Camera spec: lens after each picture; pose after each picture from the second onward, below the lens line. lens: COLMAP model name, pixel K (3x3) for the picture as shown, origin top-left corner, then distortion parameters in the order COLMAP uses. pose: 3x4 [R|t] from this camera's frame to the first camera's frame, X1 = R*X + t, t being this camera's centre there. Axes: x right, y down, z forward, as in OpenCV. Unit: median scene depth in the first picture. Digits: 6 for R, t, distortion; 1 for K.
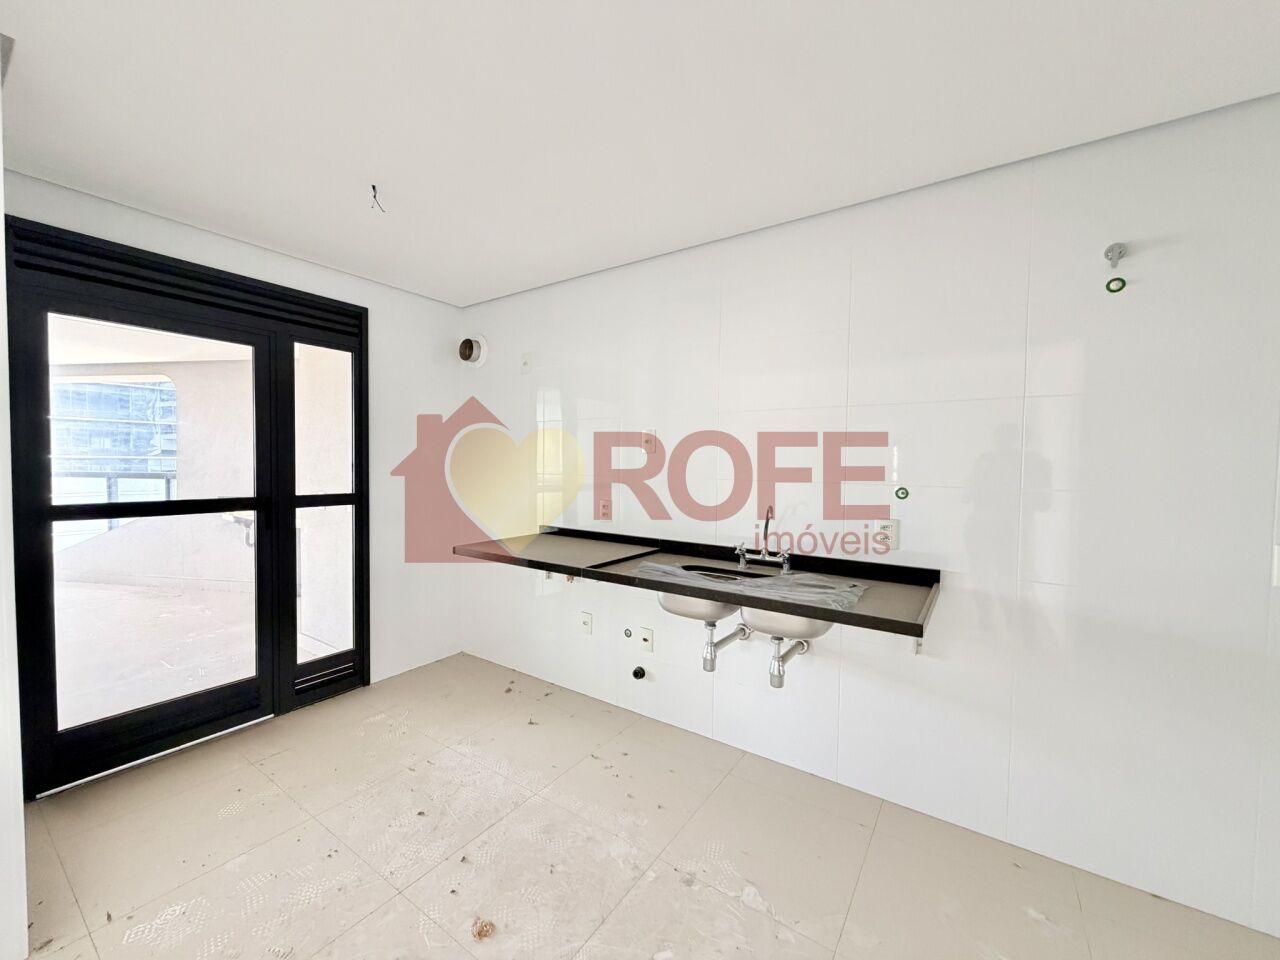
lens RADIAL K [[509.4, 0, 617.8], [0, 509.4, 477.1], [0, 0, 1]] dist [-0.000384, 0.000173]
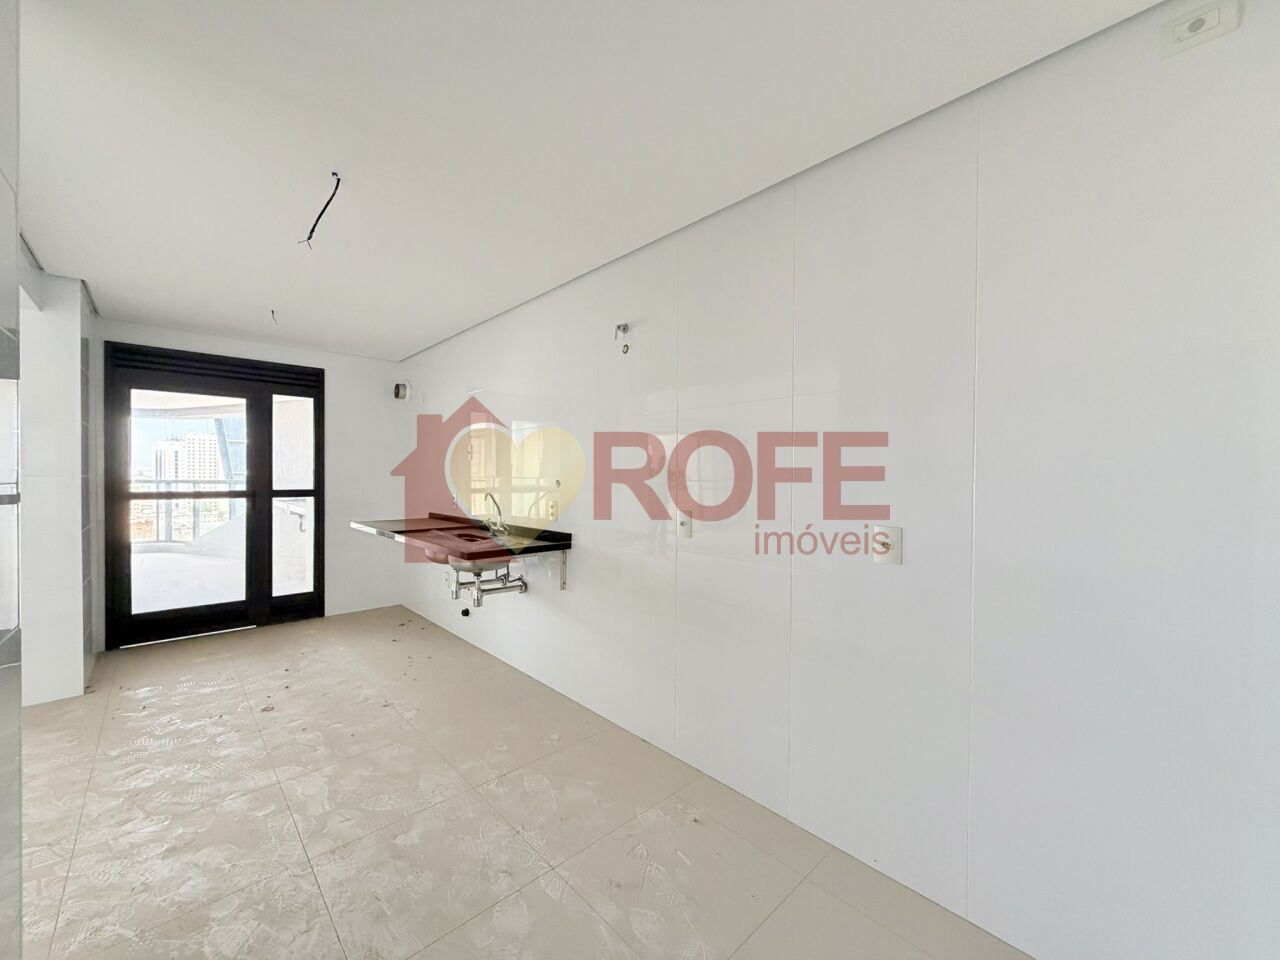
lens RADIAL K [[509.4, 0, 618.9], [0, 509.4, 477.8], [0, 0, 1]] dist [-0.000384, 0.000173]
pose [[0.975680, -0.004032, -0.219163, 0.772120], [-0.001717, 0.999660, -0.026031, 0.038780], [0.219193, 0.025774, 0.975341, -0.317943]]
